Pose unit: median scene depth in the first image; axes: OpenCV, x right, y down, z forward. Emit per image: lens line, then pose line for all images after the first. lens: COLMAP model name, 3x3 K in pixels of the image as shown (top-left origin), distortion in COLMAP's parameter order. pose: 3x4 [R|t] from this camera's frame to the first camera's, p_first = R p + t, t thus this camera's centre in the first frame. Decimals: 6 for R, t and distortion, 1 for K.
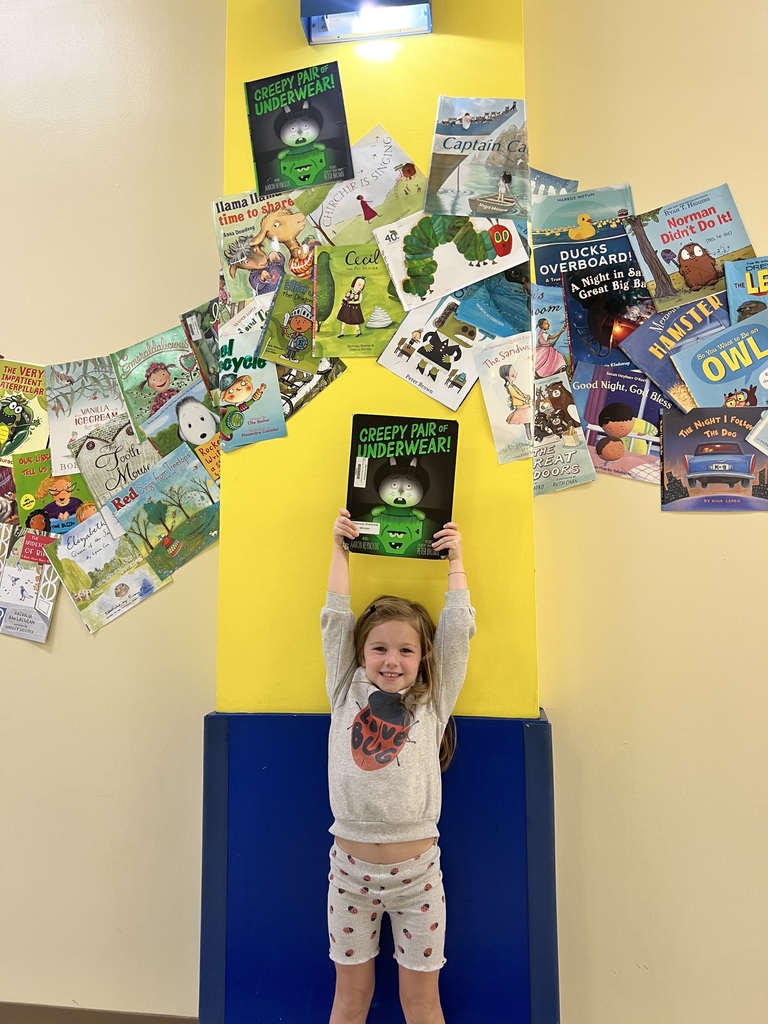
lens RADIAL K [[774.0, 0, 384.2], [0, 774.0, 511.4], [0, 0, 1]] dist [0.025466, -0.017494]
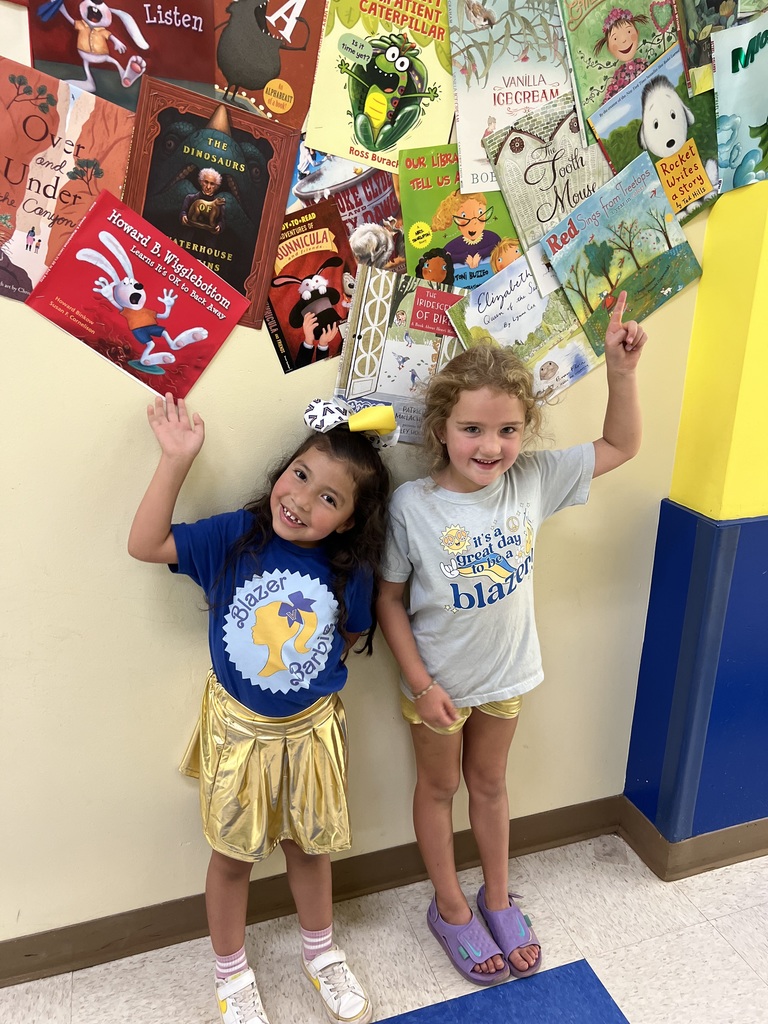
lens RADIAL K [[774.0, 0, 384.8], [0, 774.0, 512.2], [0, 0, 1]] dist [0.025466, -0.017494]
pose [[0.893929, -0.121935, 0.431304, -0.790722], [-0.055722, 0.924584, 0.376882, -0.040639], [-0.444732, -0.360939, 0.819717, 0.417126]]
